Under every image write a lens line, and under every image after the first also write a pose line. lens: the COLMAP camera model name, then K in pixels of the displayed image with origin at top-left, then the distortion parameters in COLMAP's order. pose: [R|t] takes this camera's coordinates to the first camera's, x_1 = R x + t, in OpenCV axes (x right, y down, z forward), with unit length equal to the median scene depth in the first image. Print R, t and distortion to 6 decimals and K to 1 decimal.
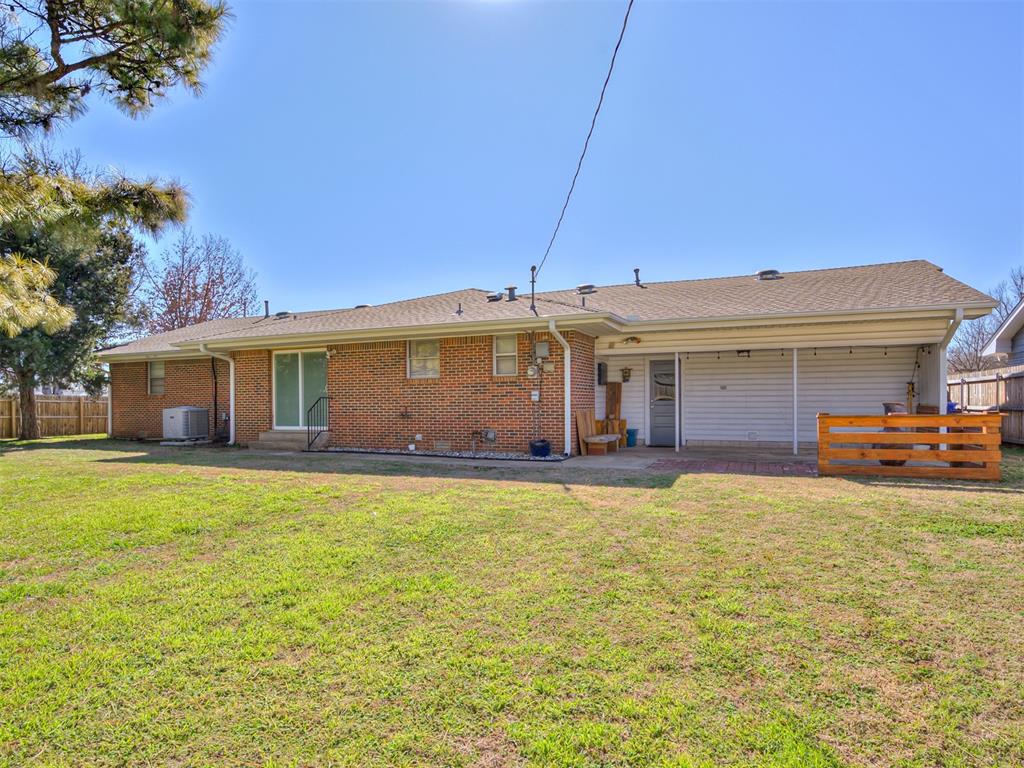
lens RADIAL K [[607.5, 0, 513.5], [0, 607.5, 403.3], [0, 0, 1]] dist [-0.040928, -0.000236]
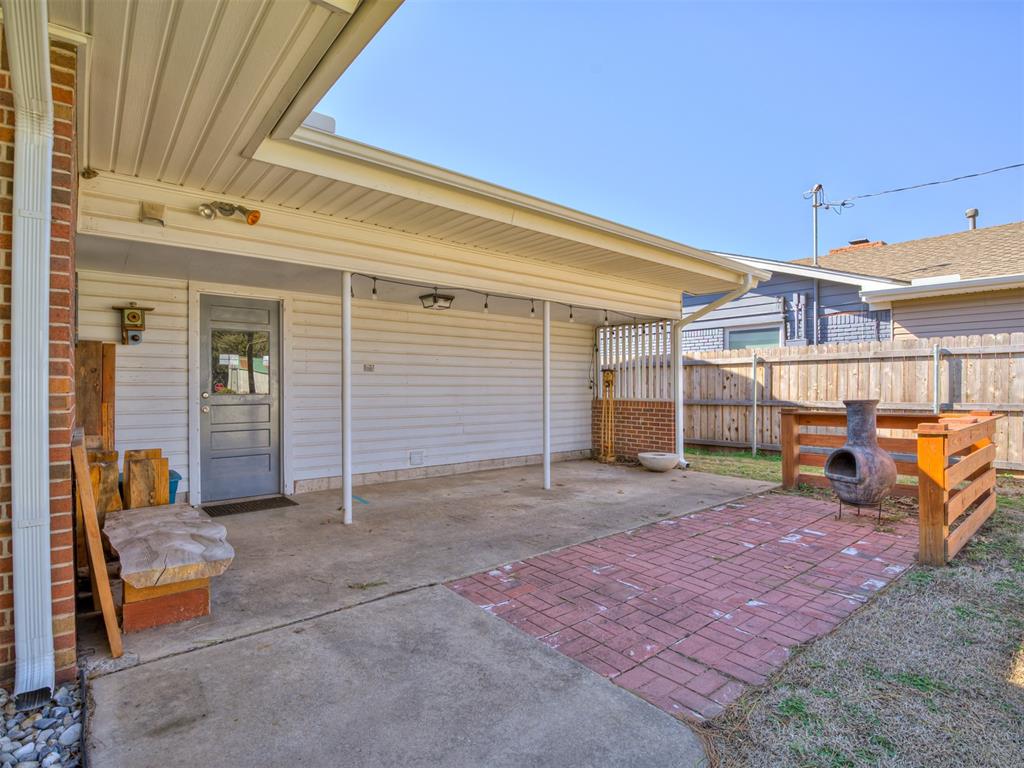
lens RADIAL K [[524.0, 0, 525.7], [0, 524.0, 386.8], [0, 0, 1]] dist [-0.028581, -0.000270]
pose [[0.448619, 0.008437, 0.893683, 0.015638], [0.000845, 0.999951, -0.009865, -0.005586], [-0.893722, 0.005181, 0.448590, 0.657289]]
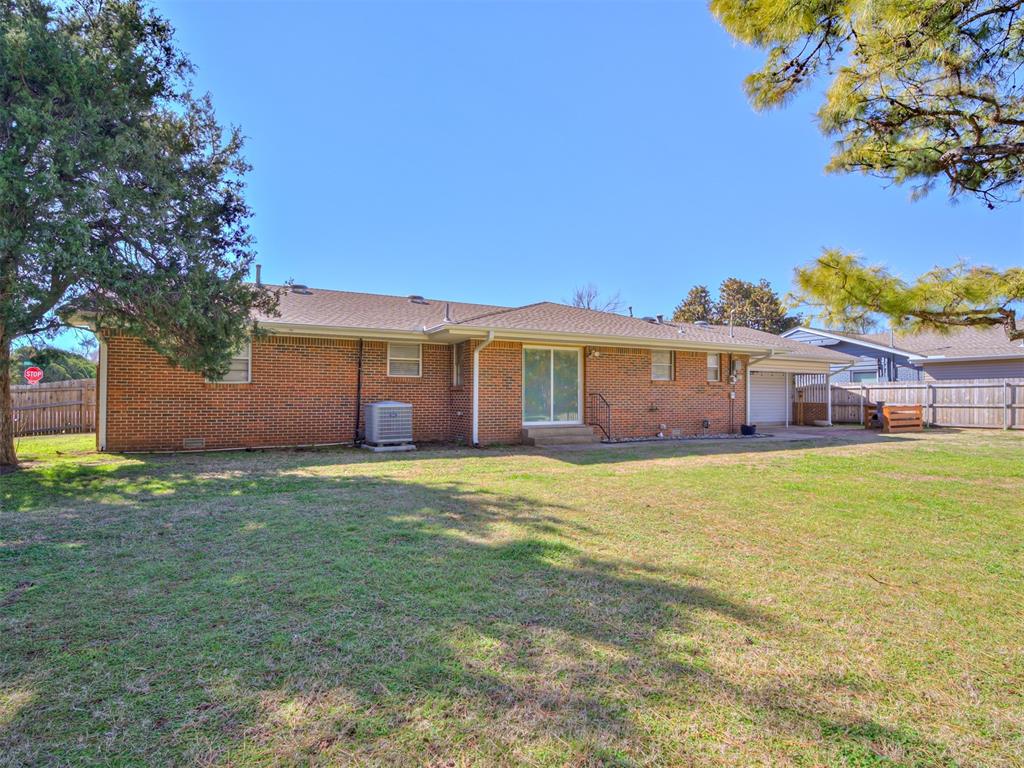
lens RADIAL K [[524.0, 0, 525.7], [0, 524.0, 386.8], [0, 0, 1]] dist [-0.028581, -0.000270]
pose [[0.642308, 0.025714, 0.766015, -1.093284], [-0.006080, 0.999577, -0.028457, 0.005492], [-0.766423, 0.013620, 0.642192, 0.474698]]
